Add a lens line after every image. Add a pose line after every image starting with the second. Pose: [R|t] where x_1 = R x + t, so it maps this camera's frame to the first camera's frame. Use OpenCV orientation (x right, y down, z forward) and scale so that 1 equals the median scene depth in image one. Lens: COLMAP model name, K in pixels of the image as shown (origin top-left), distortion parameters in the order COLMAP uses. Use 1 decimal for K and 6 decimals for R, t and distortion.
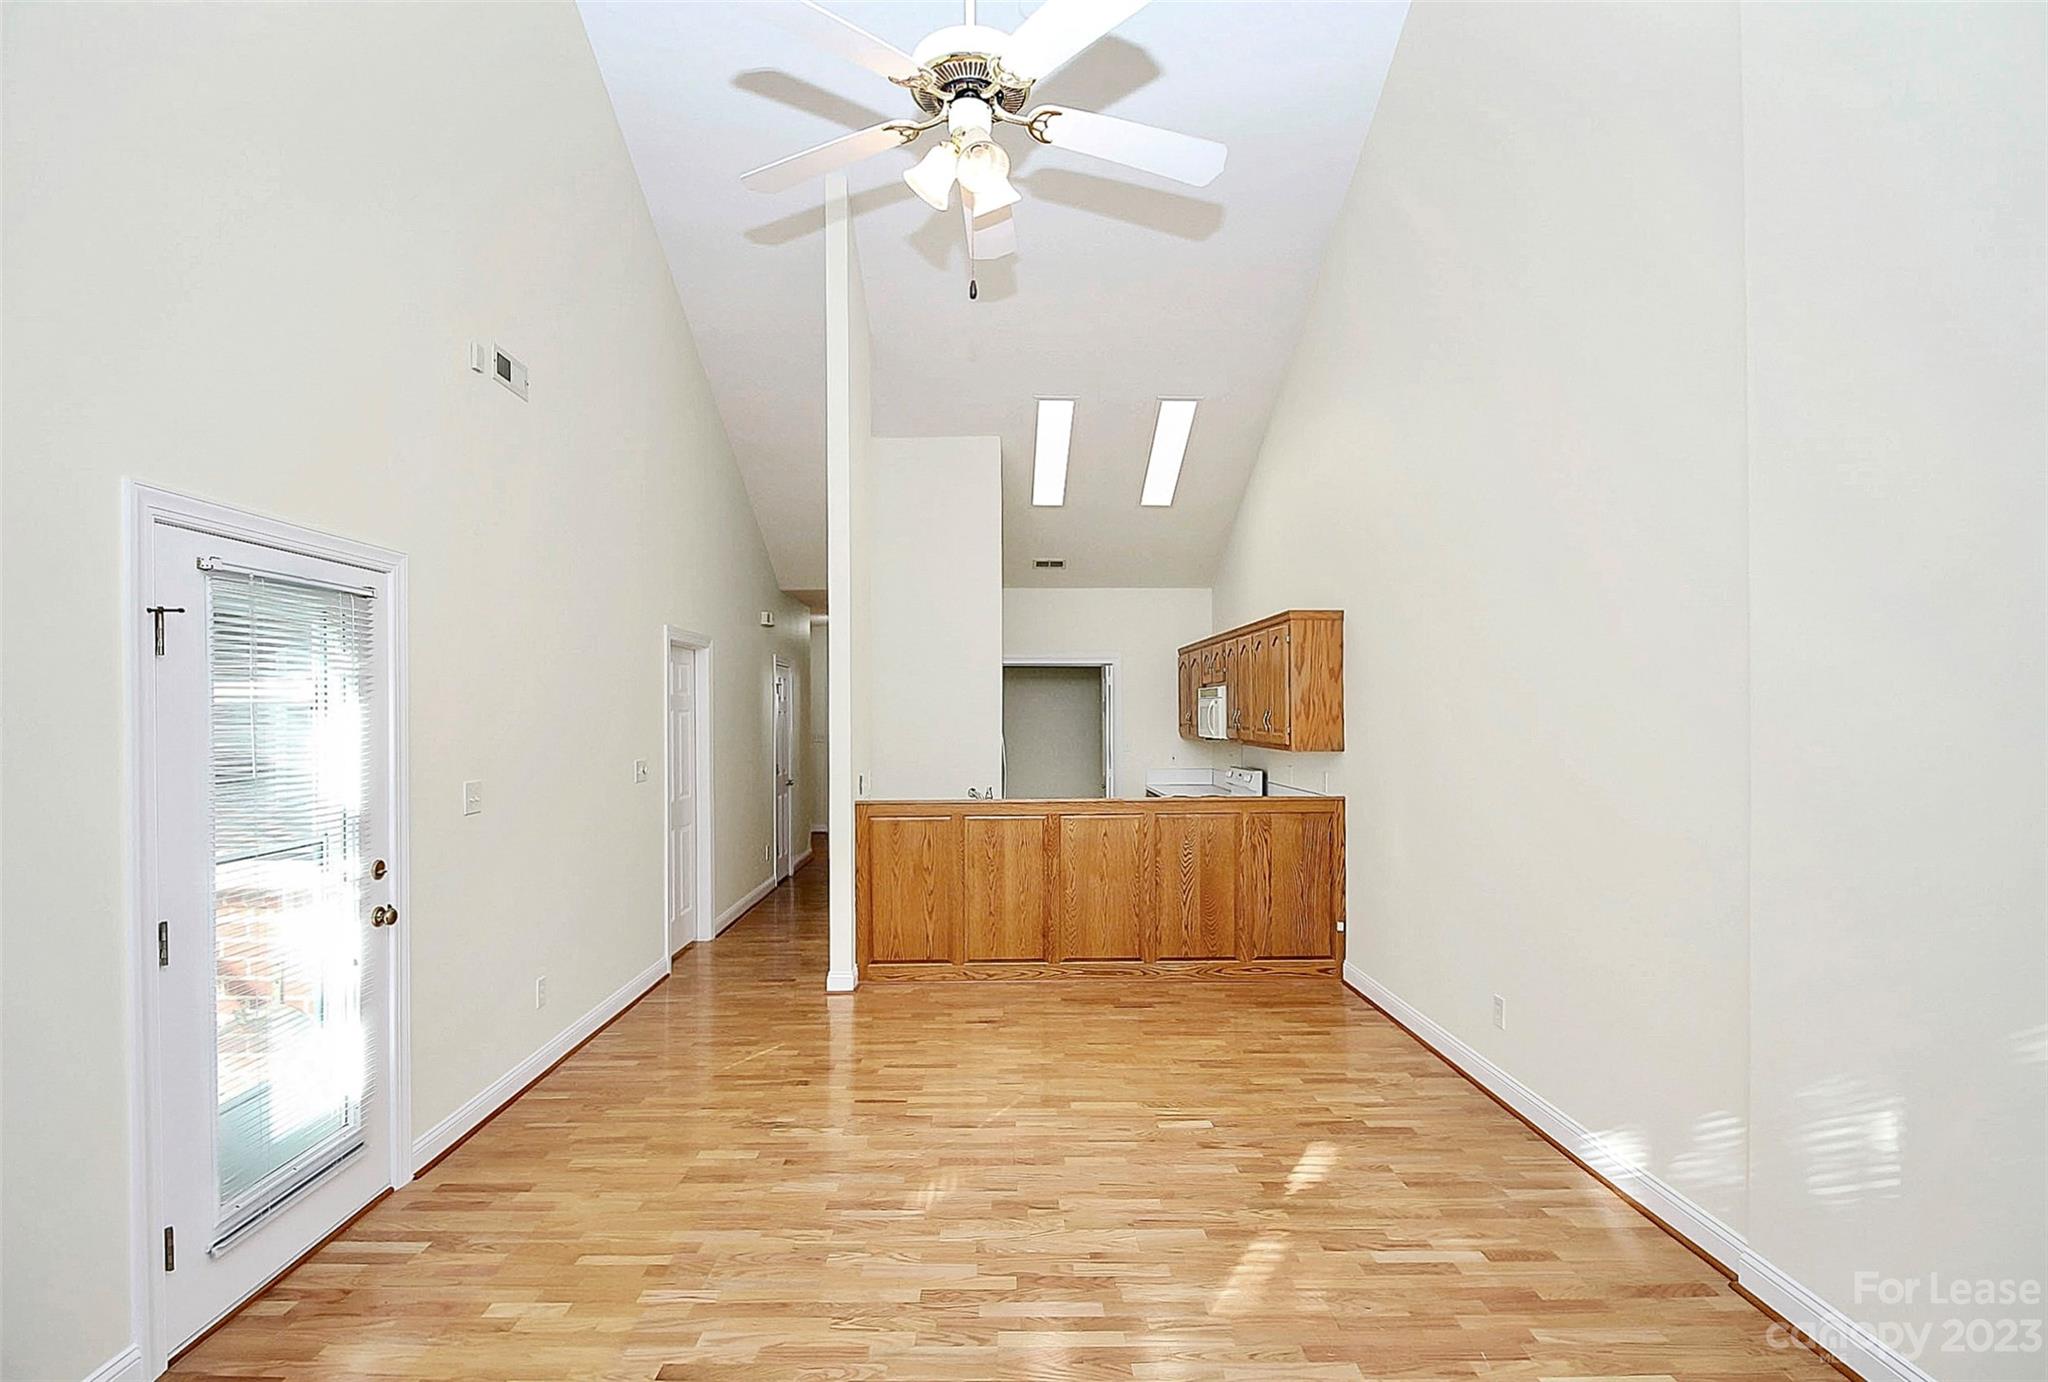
lens RADIAL K [[984.3, 0, 992.8], [0, 984.3, 714.9], [0, 0, 1]] dist [-0.023466, -0.001437]
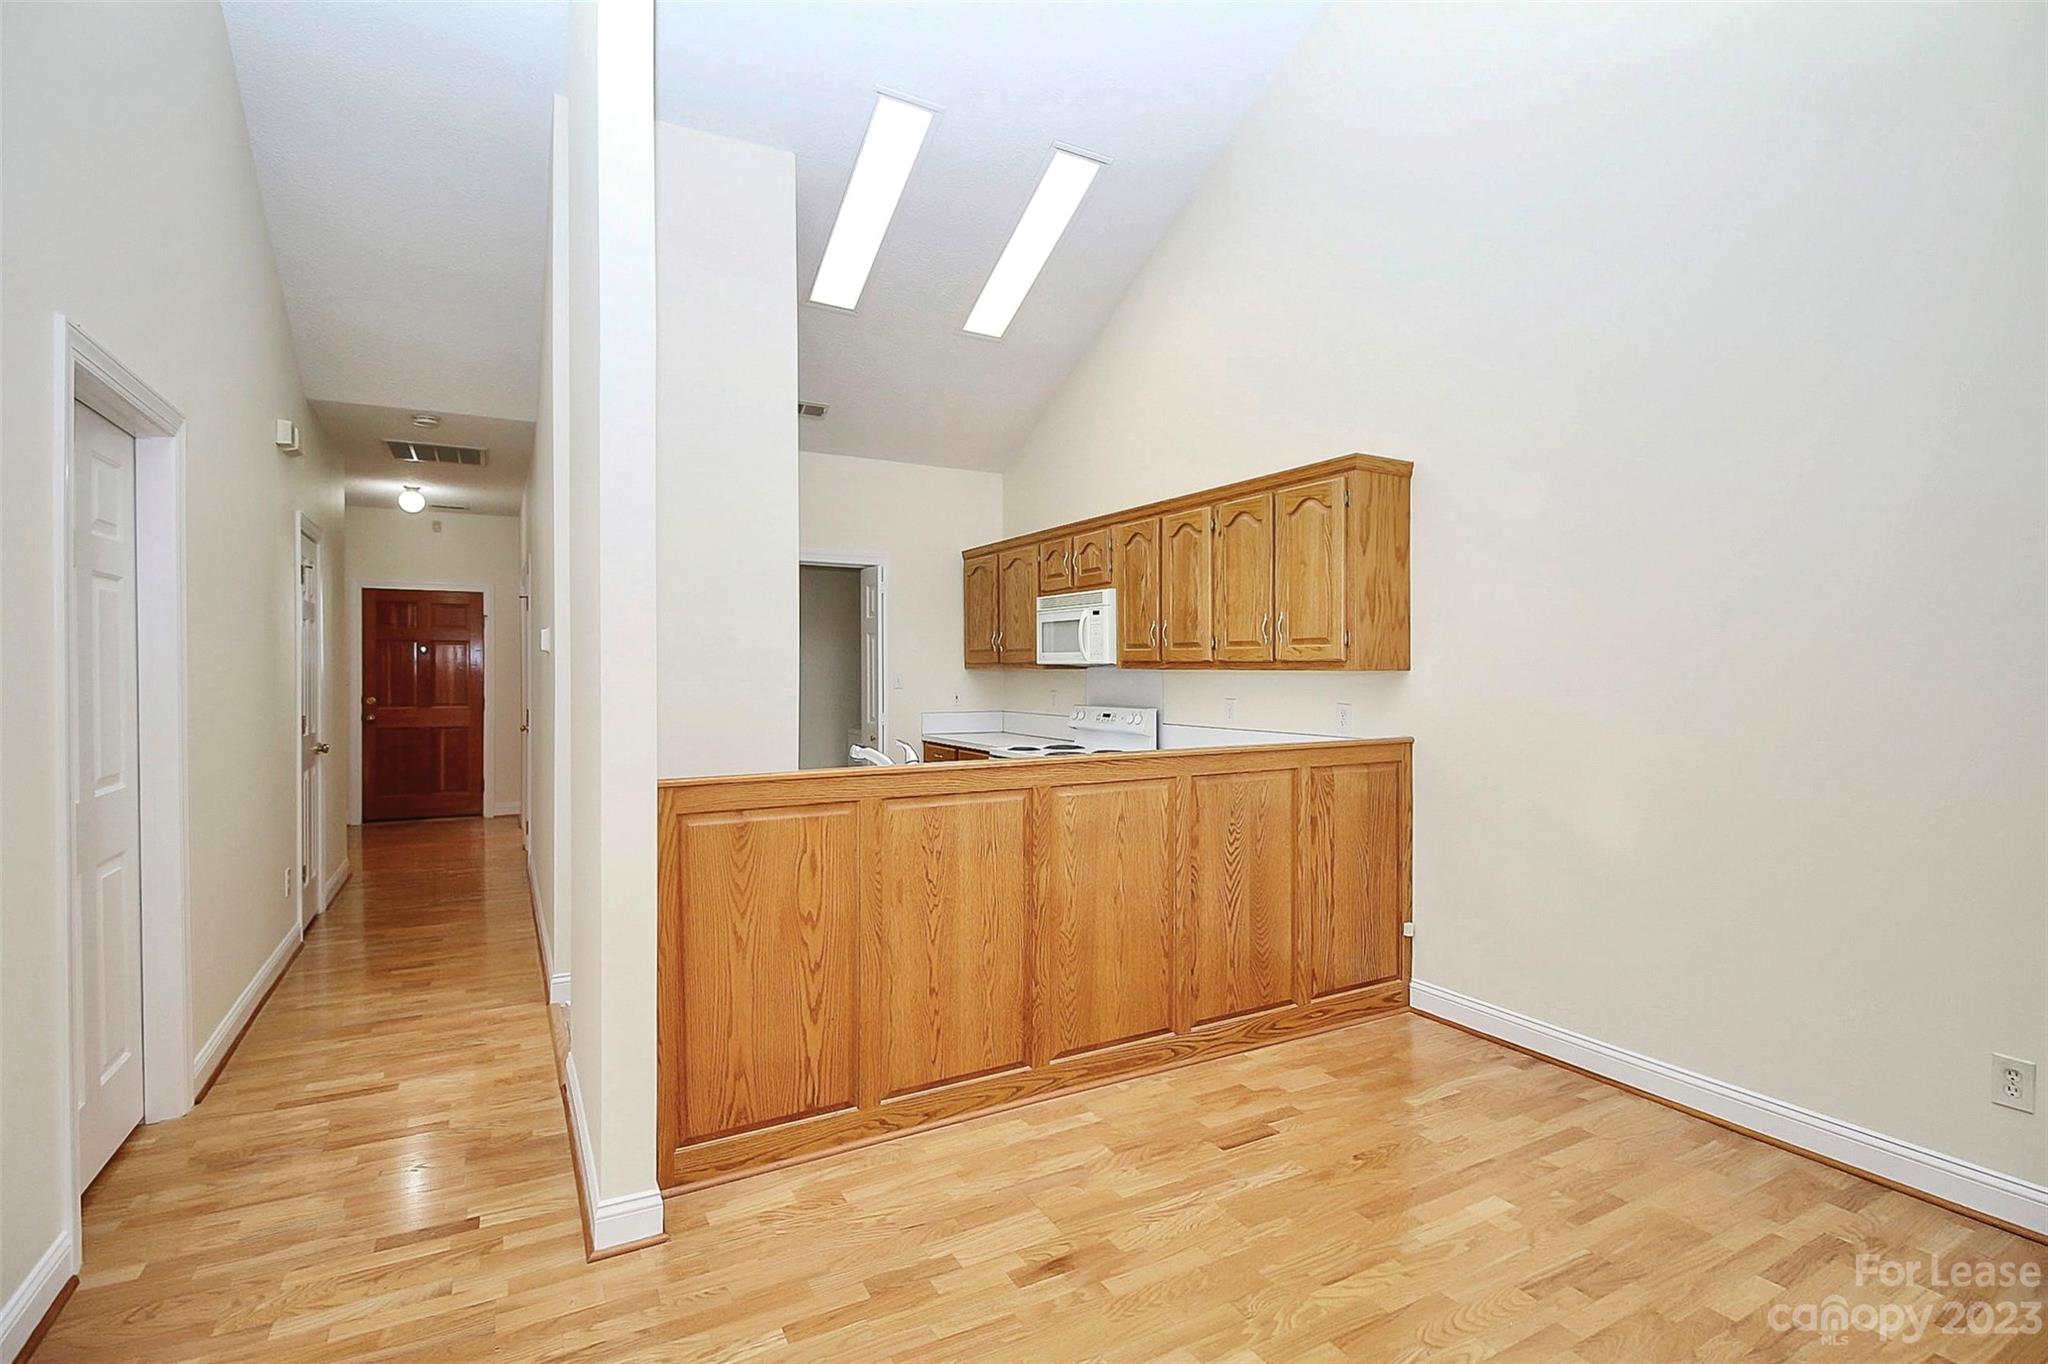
lens RADIAL K [[962.3, 0, 1026.1], [0, 962.3, 668.4], [0, 0, 1]] dist [-0.012372, -0.006438]
pose [[0.876158, 0.005369, 0.481995, -0.196679], [-0.004370, 0.999985, -0.003196, 0.038969], [-0.482005, 0.000693, 0.876168, 0.547976]]
